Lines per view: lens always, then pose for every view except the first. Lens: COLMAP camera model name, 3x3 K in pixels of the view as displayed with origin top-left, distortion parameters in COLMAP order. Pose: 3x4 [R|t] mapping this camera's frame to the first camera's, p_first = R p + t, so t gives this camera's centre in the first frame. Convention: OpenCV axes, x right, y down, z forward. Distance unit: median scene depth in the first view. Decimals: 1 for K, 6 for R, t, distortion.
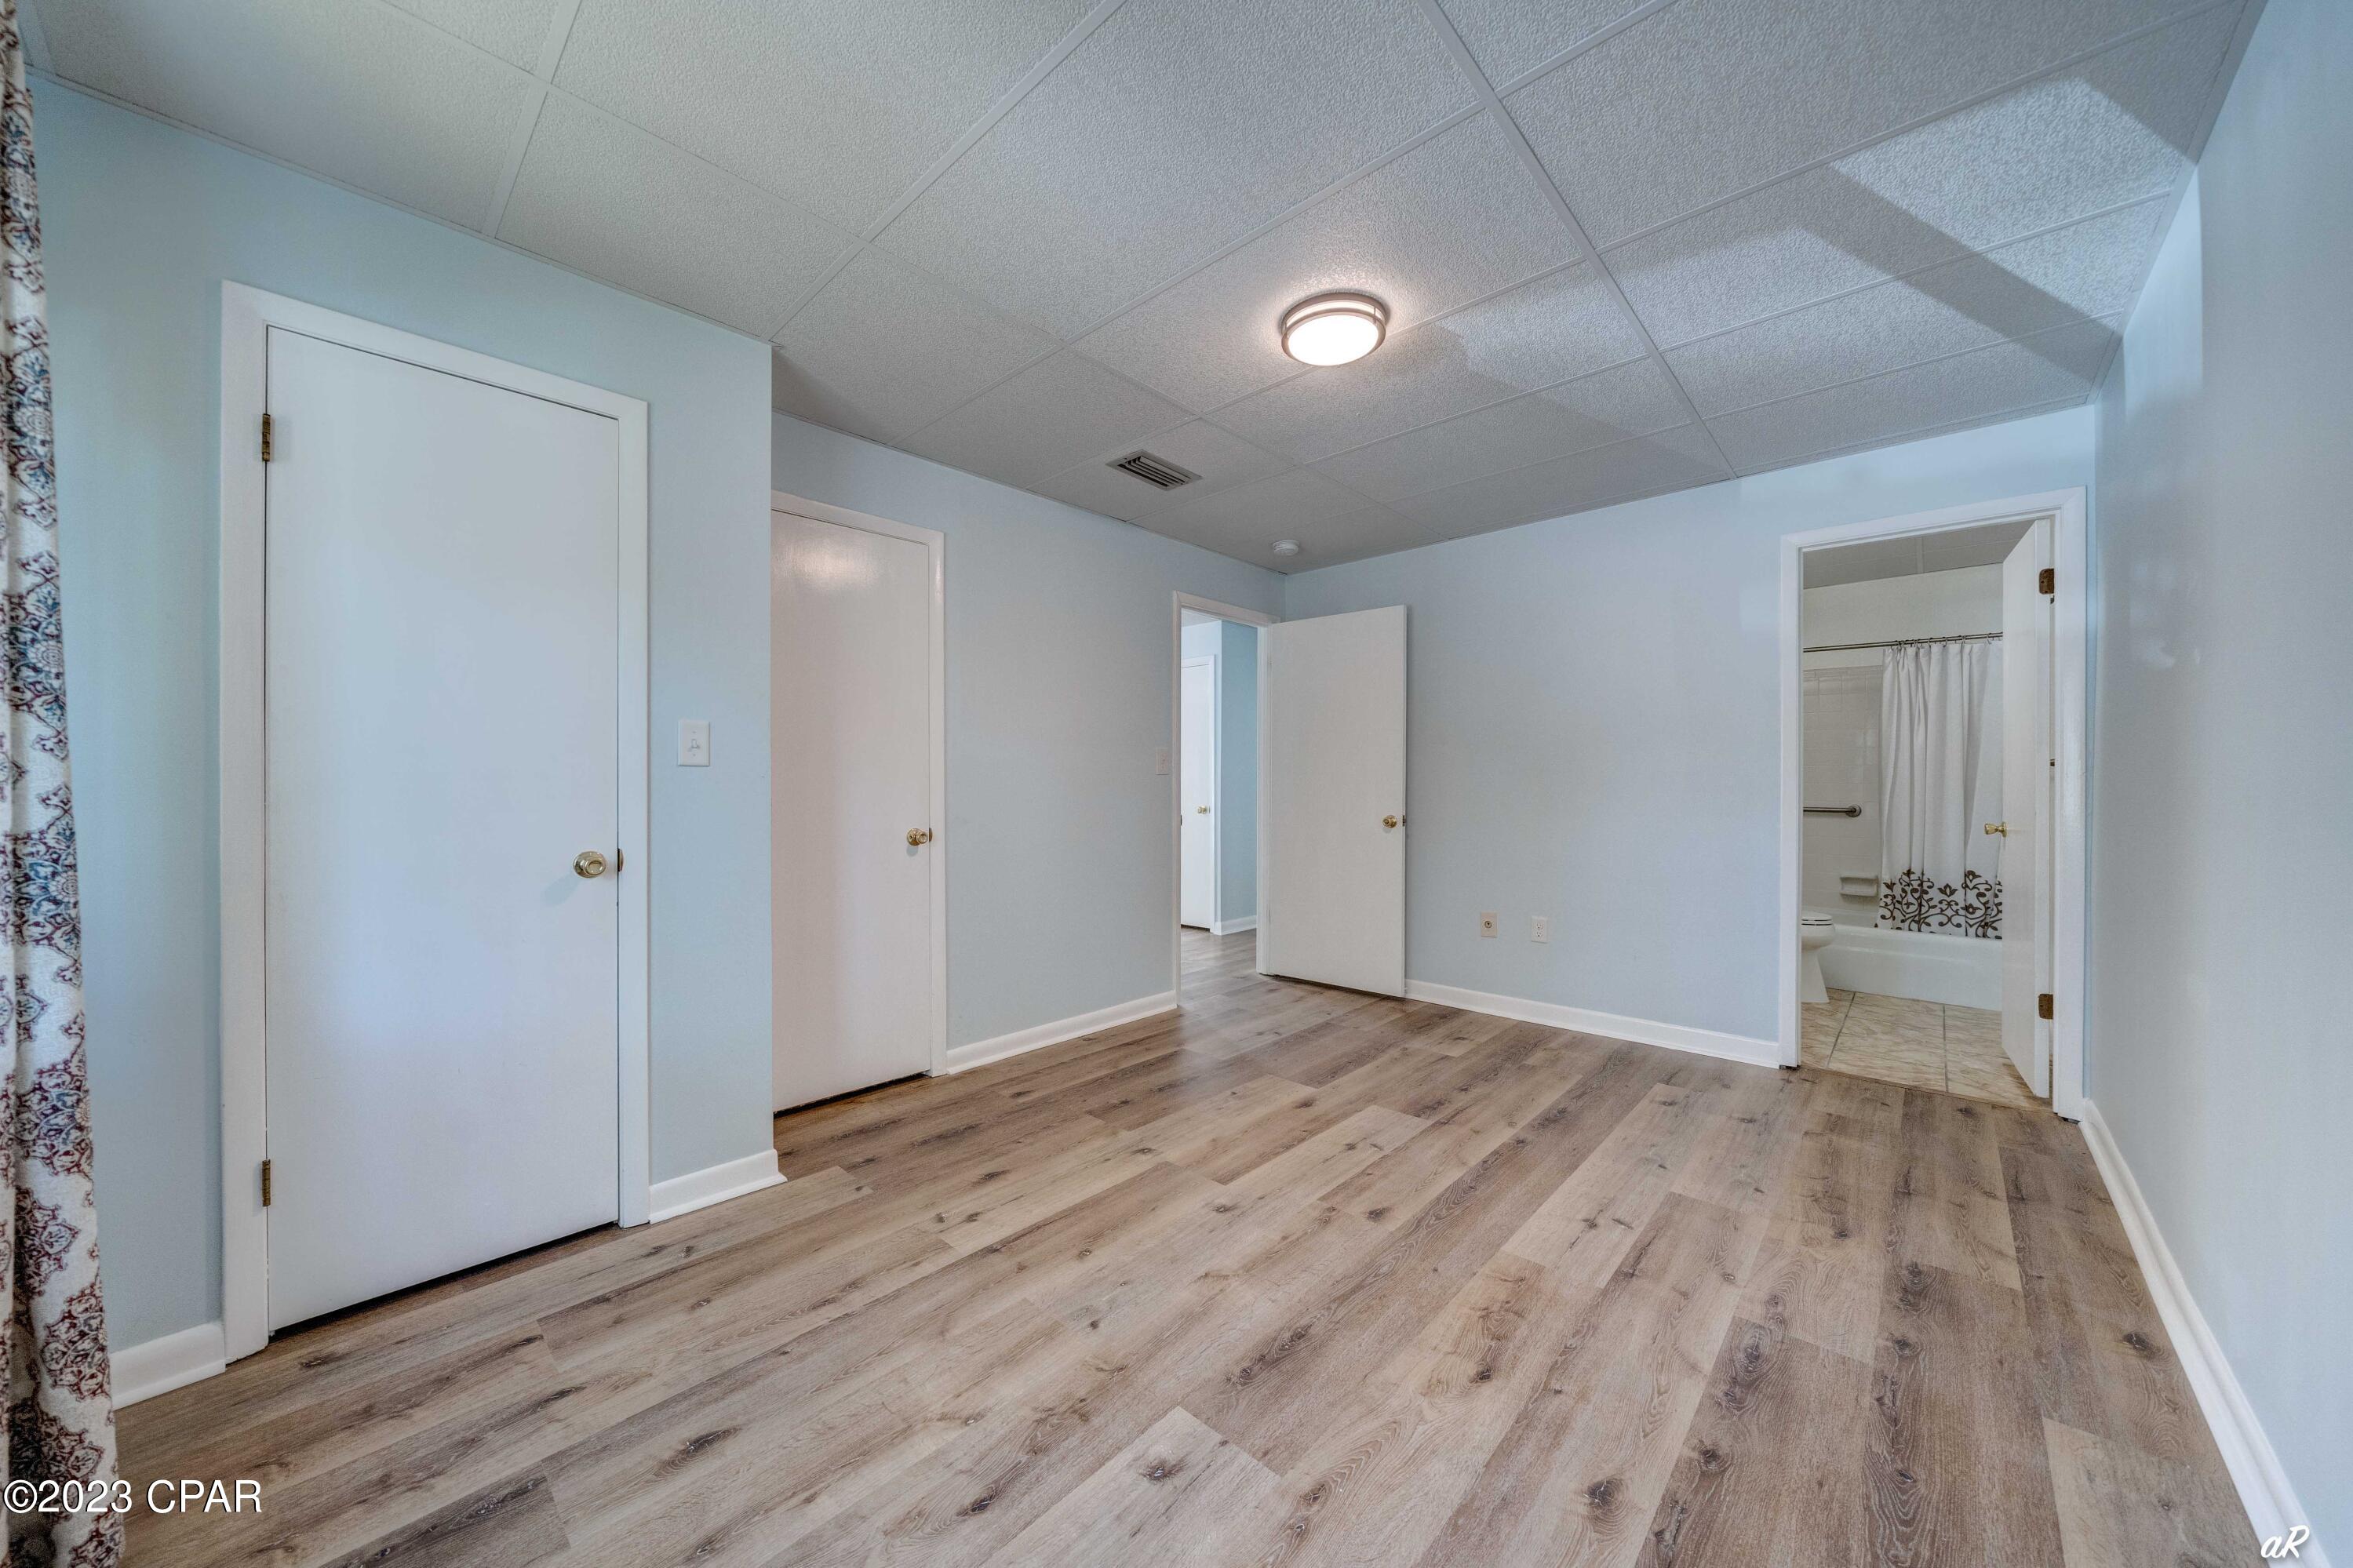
lens RADIAL K [[830.8, 0, 1180.8], [0, 830.8, 788.9], [0, 0, 1]] dist [-0.001272, -0.000157]
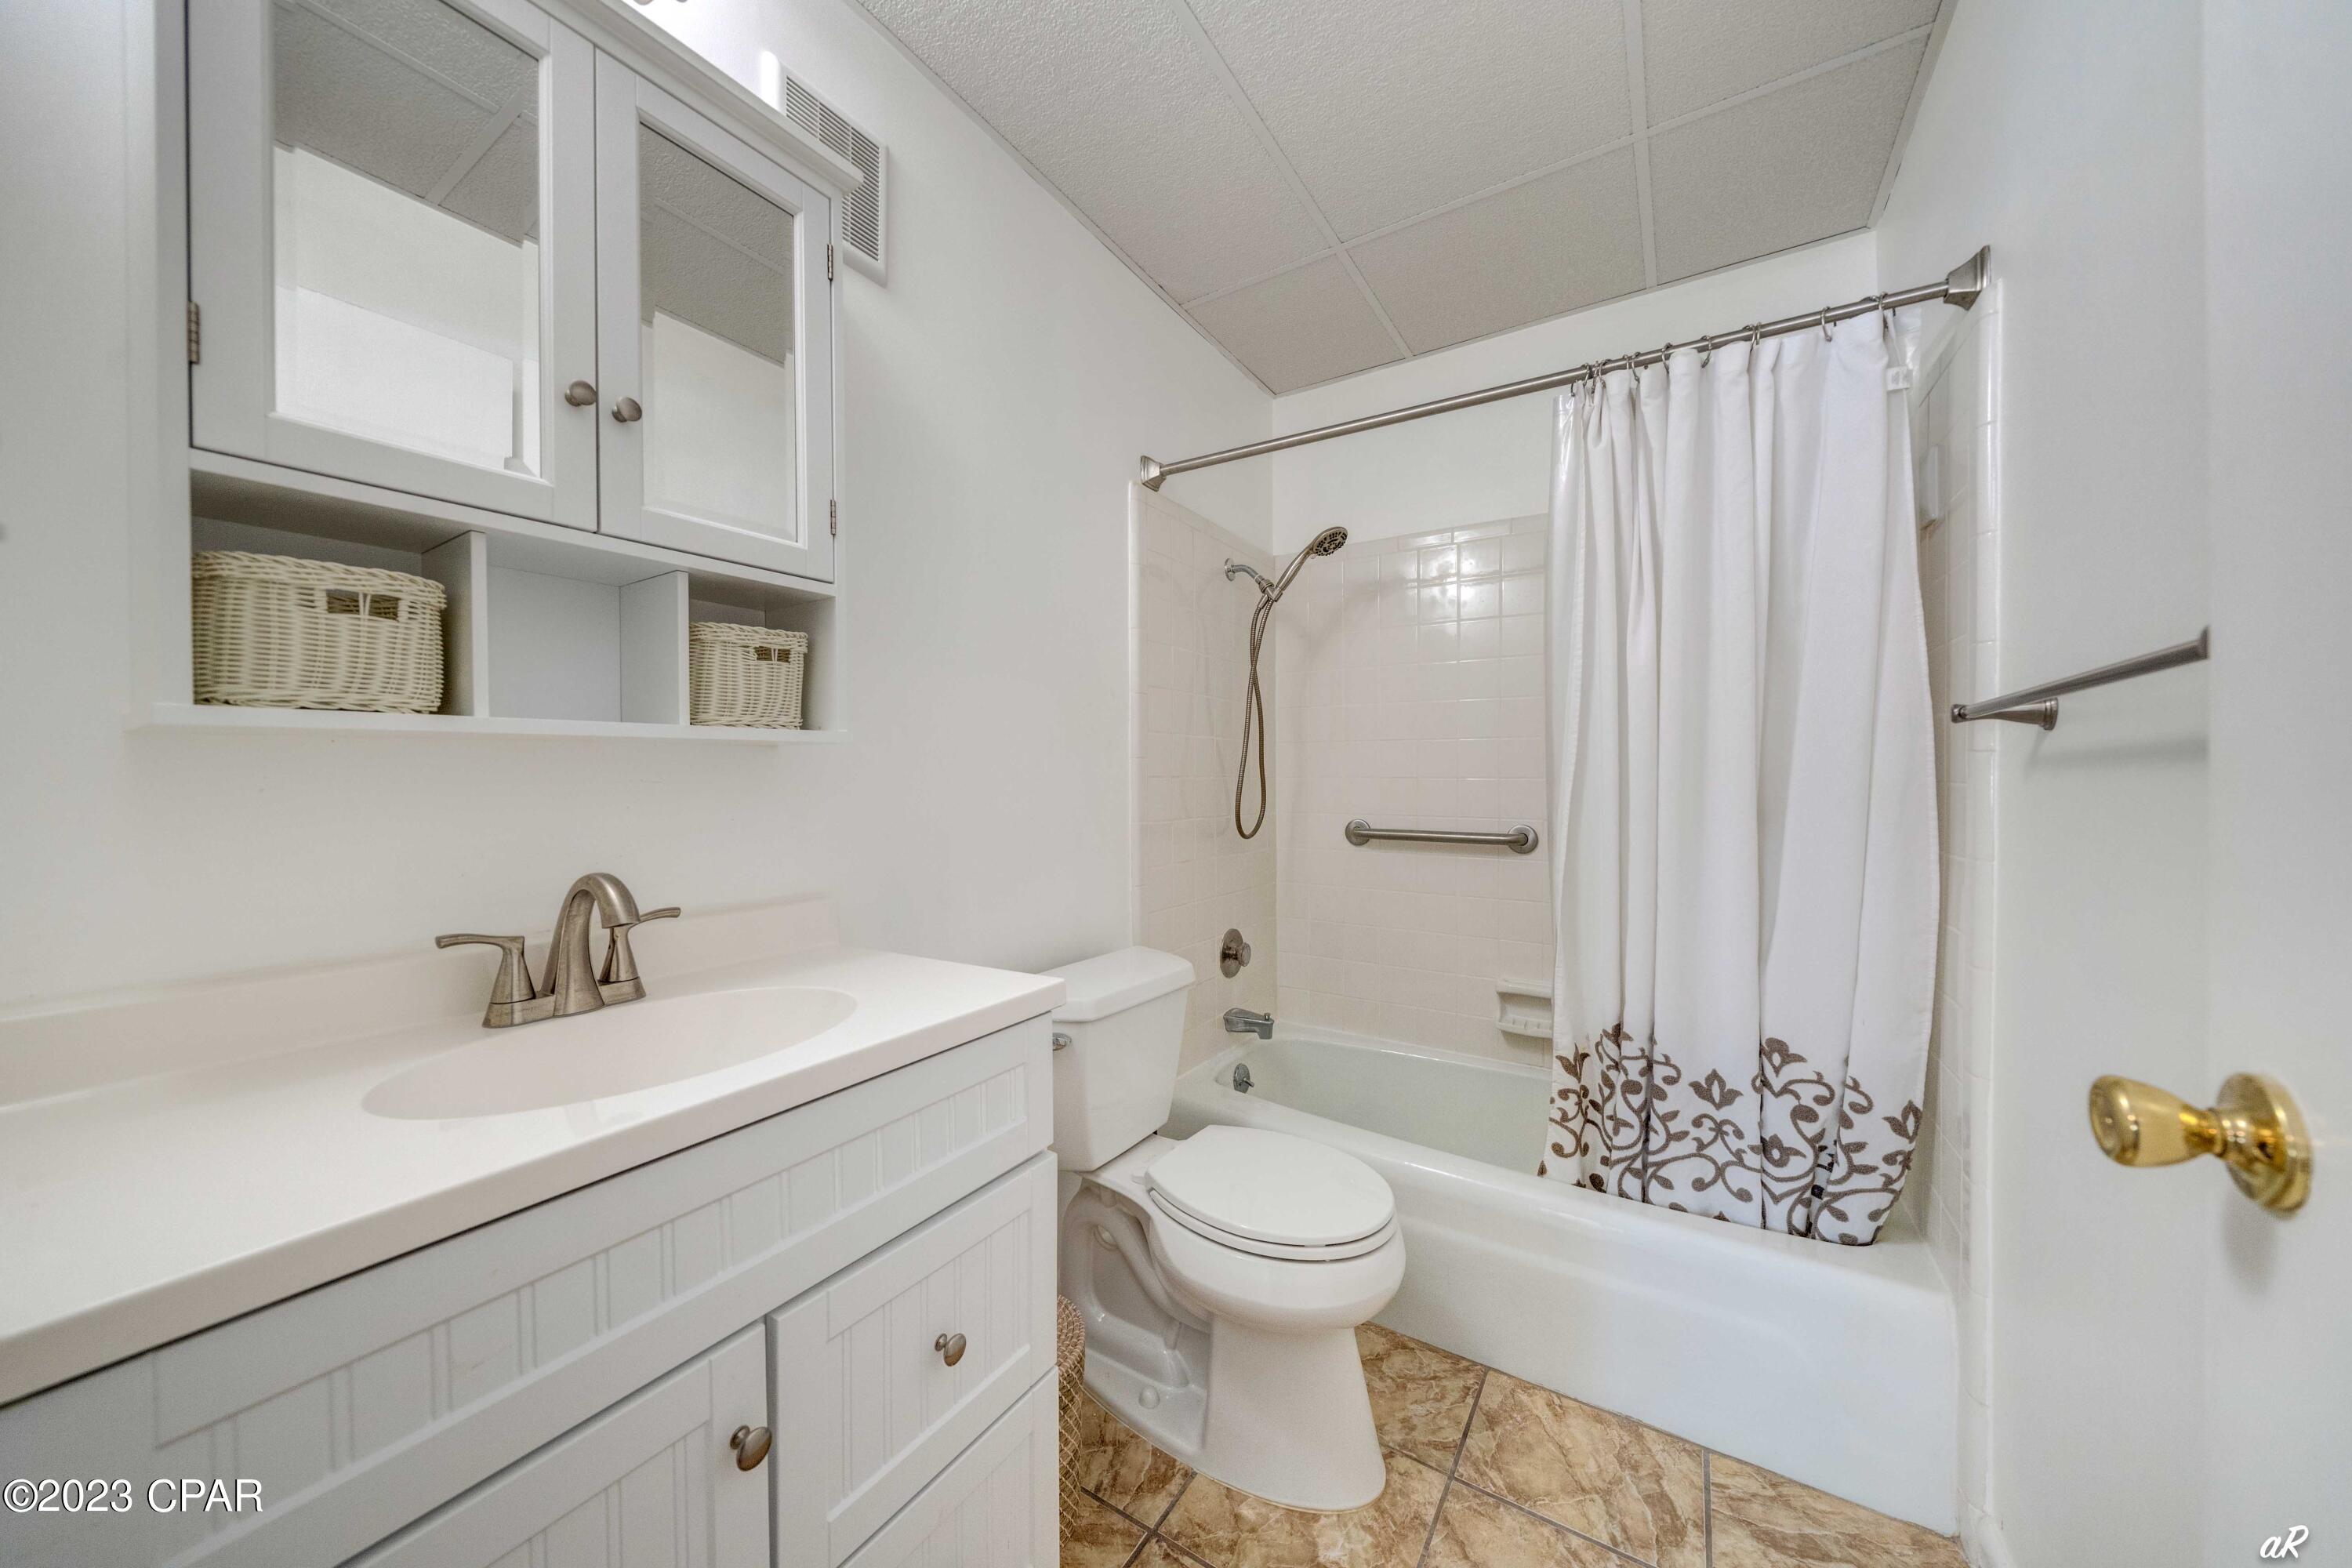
lens RADIAL K [[830.5, 0, 1180.3], [0, 830.5, 788.9], [0, 0, 1]] dist [-0.001272, -0.000157]
pose [[0.983612, -0.008485, 0.180099, 0.644836], [0.007278, 0.999946, 0.007364, -0.005500], [-0.180152, -0.005933, 0.983621, 0.702039]]
